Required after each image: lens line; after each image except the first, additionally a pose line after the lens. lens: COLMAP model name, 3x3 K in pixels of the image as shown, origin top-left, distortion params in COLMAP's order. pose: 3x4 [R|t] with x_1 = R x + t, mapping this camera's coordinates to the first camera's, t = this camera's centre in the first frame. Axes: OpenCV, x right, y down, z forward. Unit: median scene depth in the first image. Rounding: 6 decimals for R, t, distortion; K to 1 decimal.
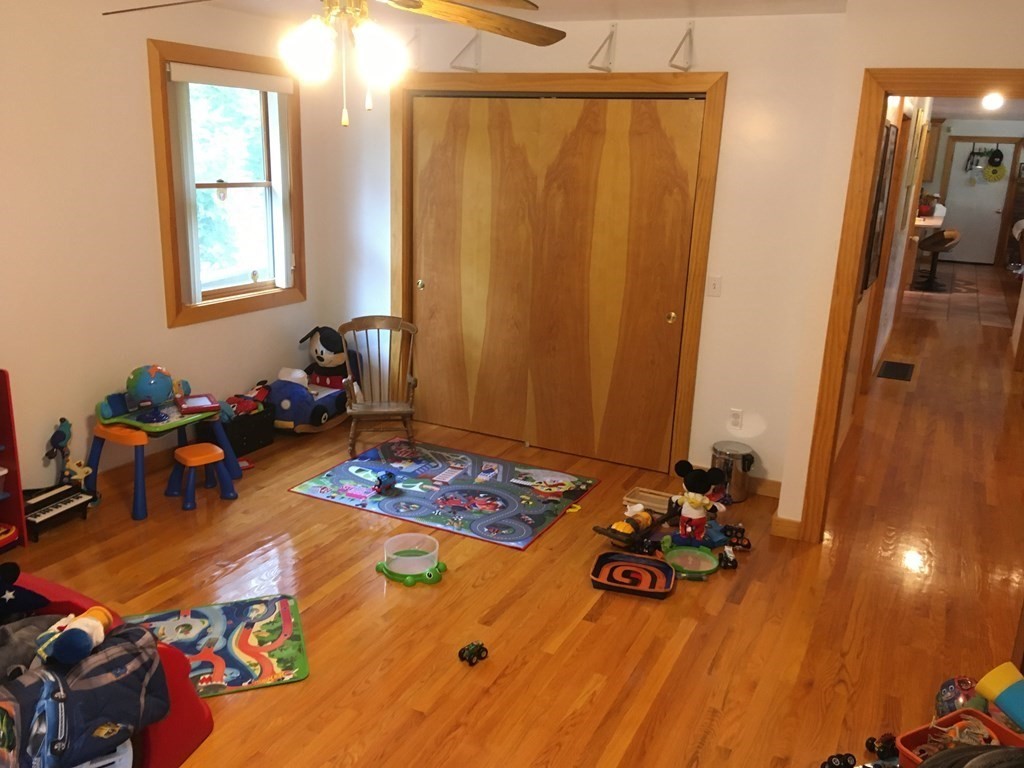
lens RADIAL K [[842.3, 0, 509.1], [0, 842.3, 381.4], [0, 0, 1]] dist [0.105232, -0.166102]
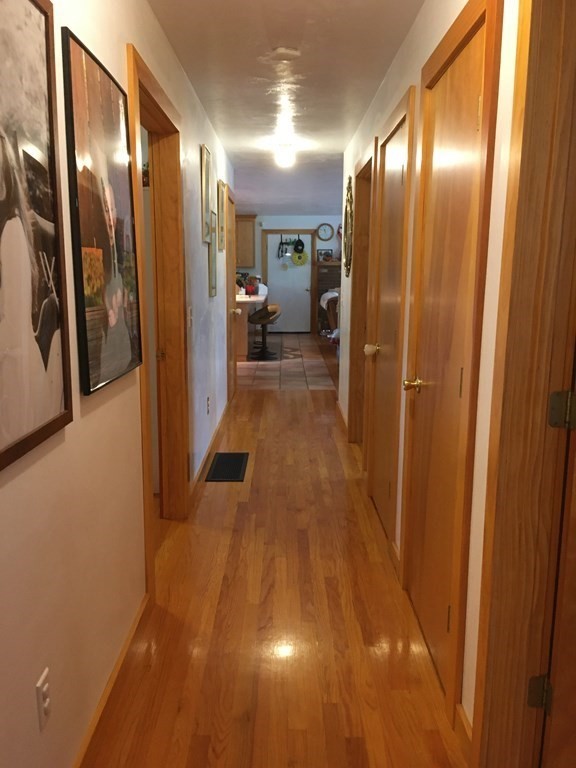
lens RADIAL K [[631.7, 0, 288.0], [0, 631.7, 384.0], [0, 0, 1]] dist [0.105232, -0.166102]
pose [[0.885088, -0.116526, 0.450601, 0.151015], [0.152896, 0.987216, -0.045027, -0.034293], [-0.439594, 0.108748, 0.891589, 0.268747]]
